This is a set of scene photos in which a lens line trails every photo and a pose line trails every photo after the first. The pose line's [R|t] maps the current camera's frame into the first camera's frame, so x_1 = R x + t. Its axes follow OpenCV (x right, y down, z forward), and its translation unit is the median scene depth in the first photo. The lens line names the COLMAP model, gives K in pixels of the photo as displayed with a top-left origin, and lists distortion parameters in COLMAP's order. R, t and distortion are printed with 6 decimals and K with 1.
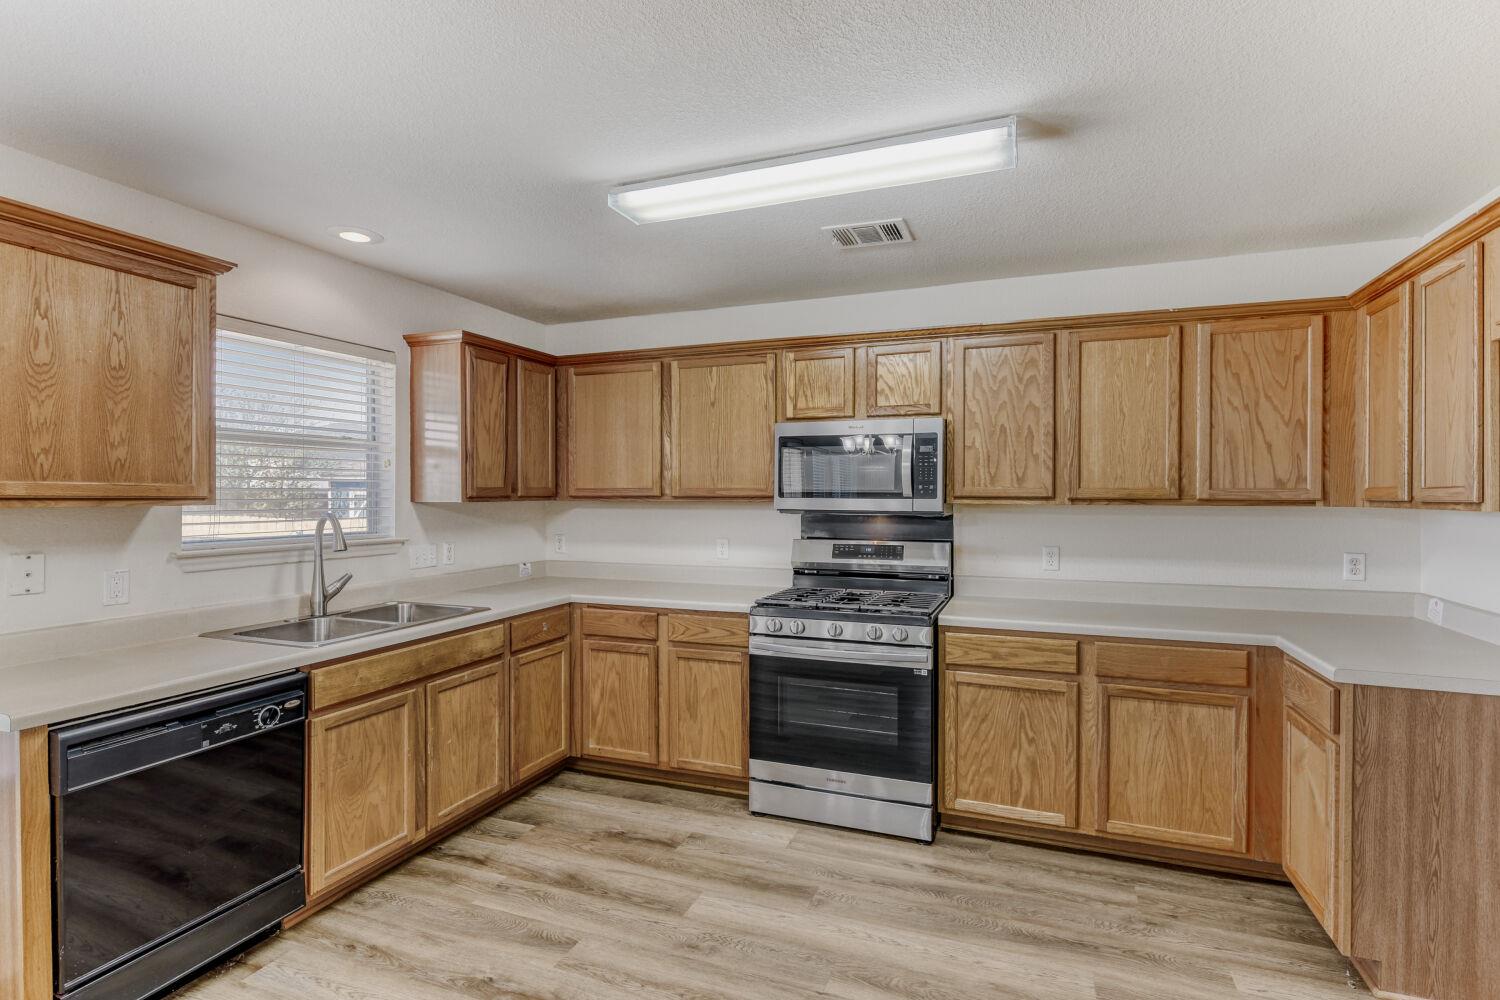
lens RADIAL K [[720.7, 0, 727.3], [0, 720.7, 498.9], [0, 0, 1]] dist [0.001484, 0.000831]
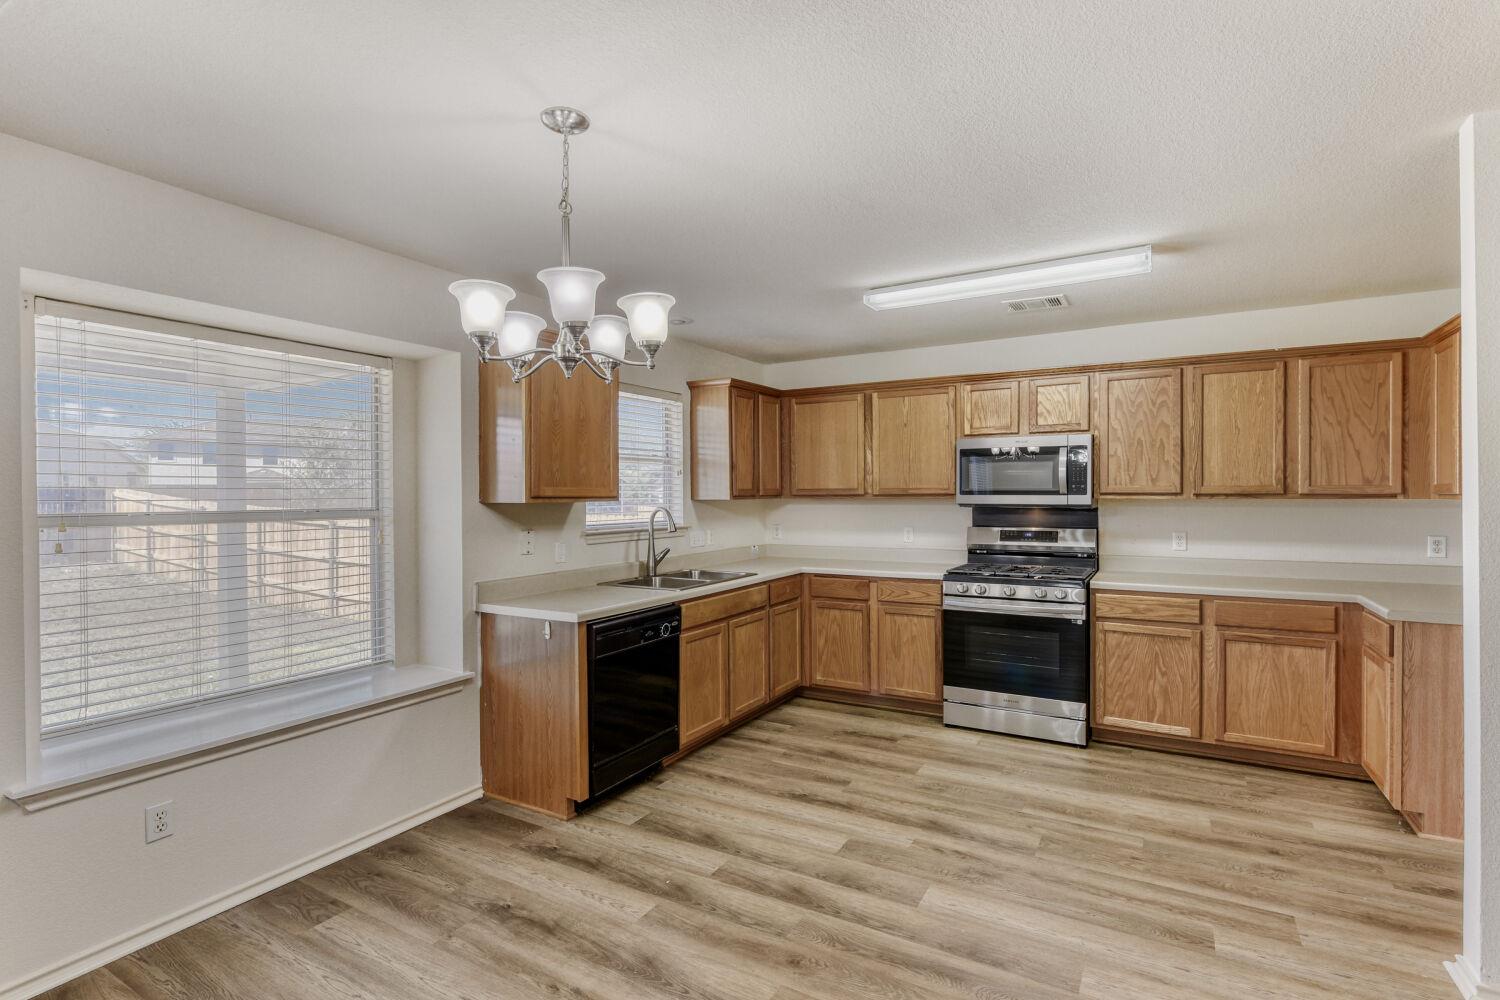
lens RADIAL K [[697.3, 0, 750.0], [0, 697.3, 500.0], [0, 0, 1]] dist [0.001186, -0.000828]
pose [[0.990767, -0.005395, -0.135468, -0.166024], [0.005734, 0.999981, 0.002110, 0.003184], [0.135454, -0.002867, 0.990779, -0.394506]]
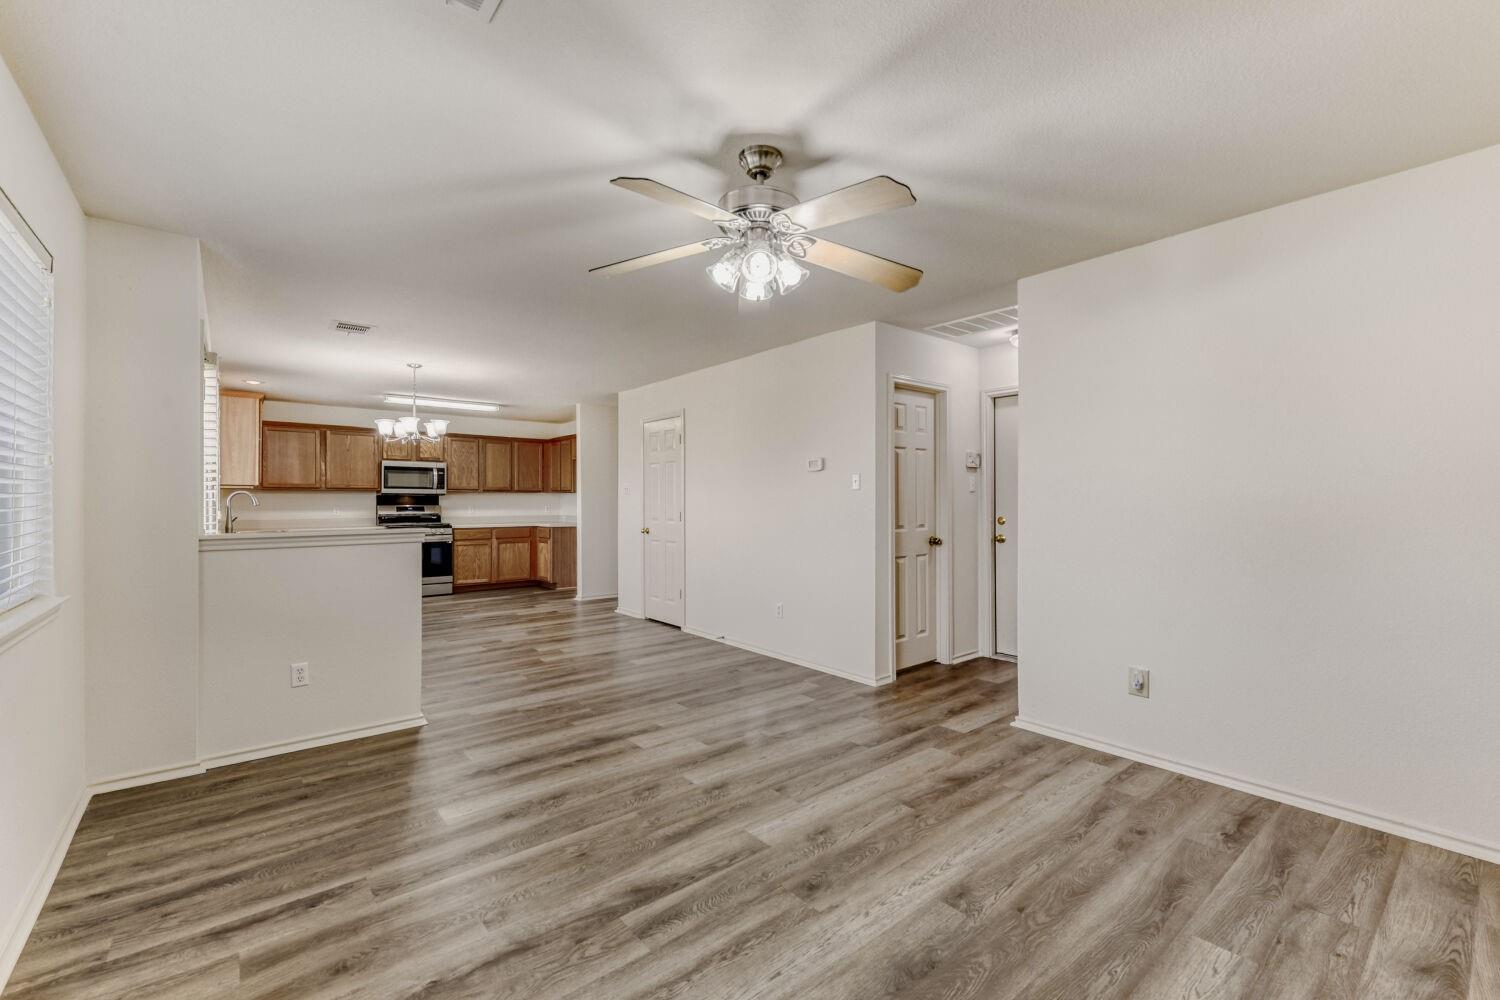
lens RADIAL K [[636.0, 0, 750.0], [0, 636.0, 500.0], [0, 0, 1]] dist [0.000104, -0.000311]
pose [[0.460528, -0.001727, 0.887643, -1.672059], [0.006113, 0.999981, -0.001226, 0.062045], [-0.887624, 0.005991, 0.460530, -1.547243]]
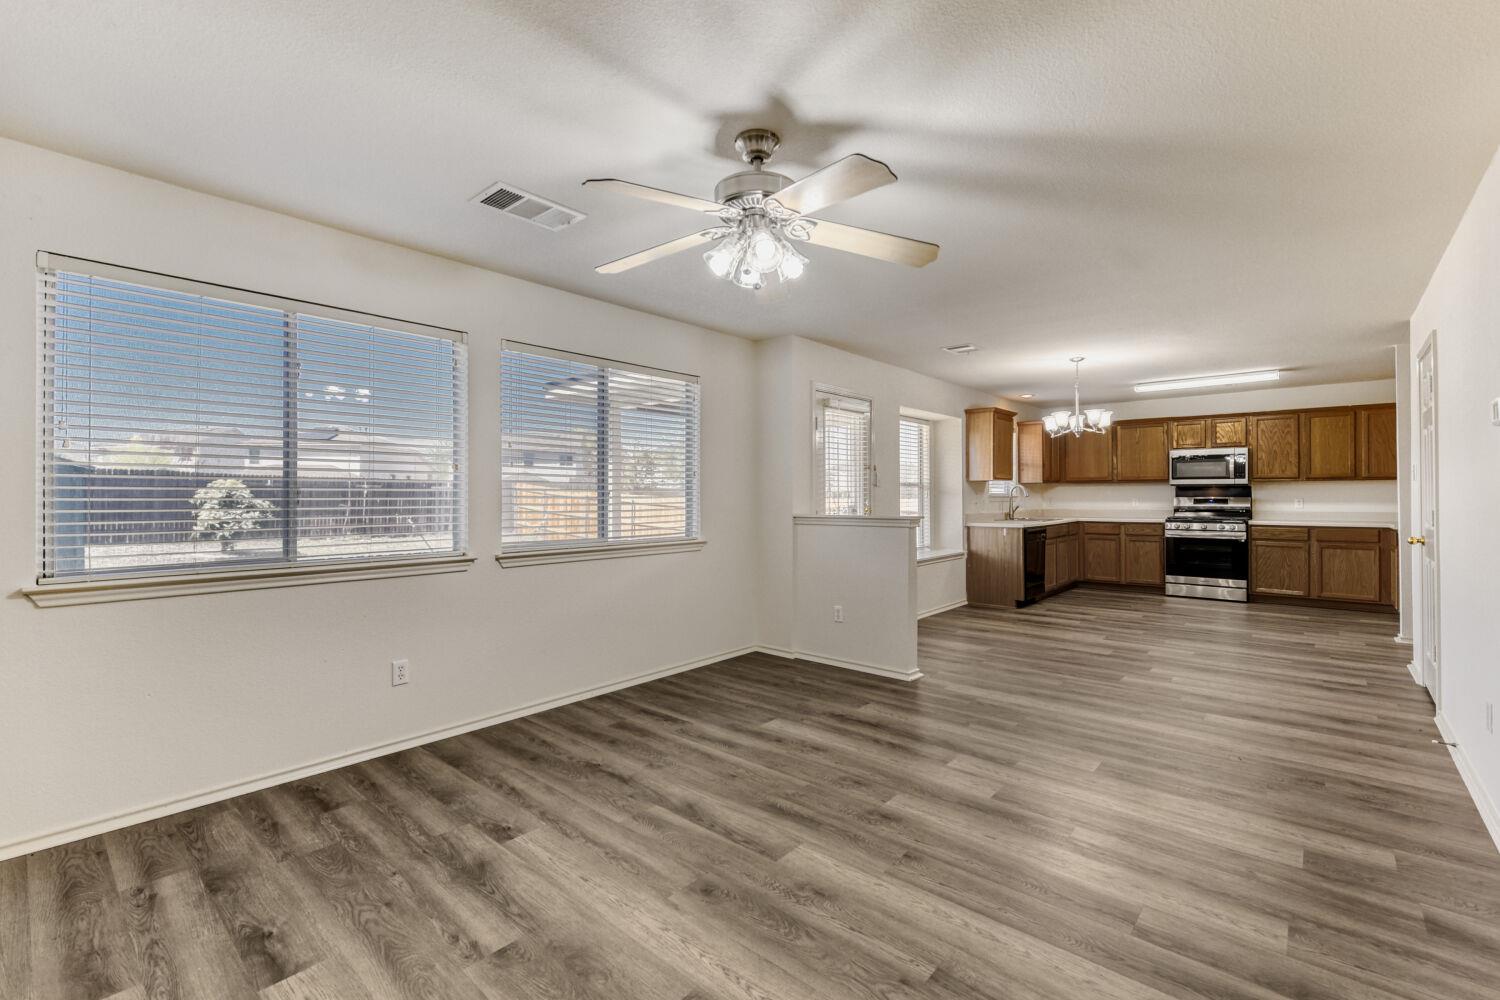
lens RADIAL K [[643.3, 0, 767.5], [0, 643.3, 486.8], [0, 0, 1]] dist [0.000004, -0.000451]
pose [[0.954859, -0.006421, -0.296989, -0.743564], [0.001975, 0.999882, -0.015267, 0.067822], [0.297052, 0.013991, 0.954759, -1.927341]]
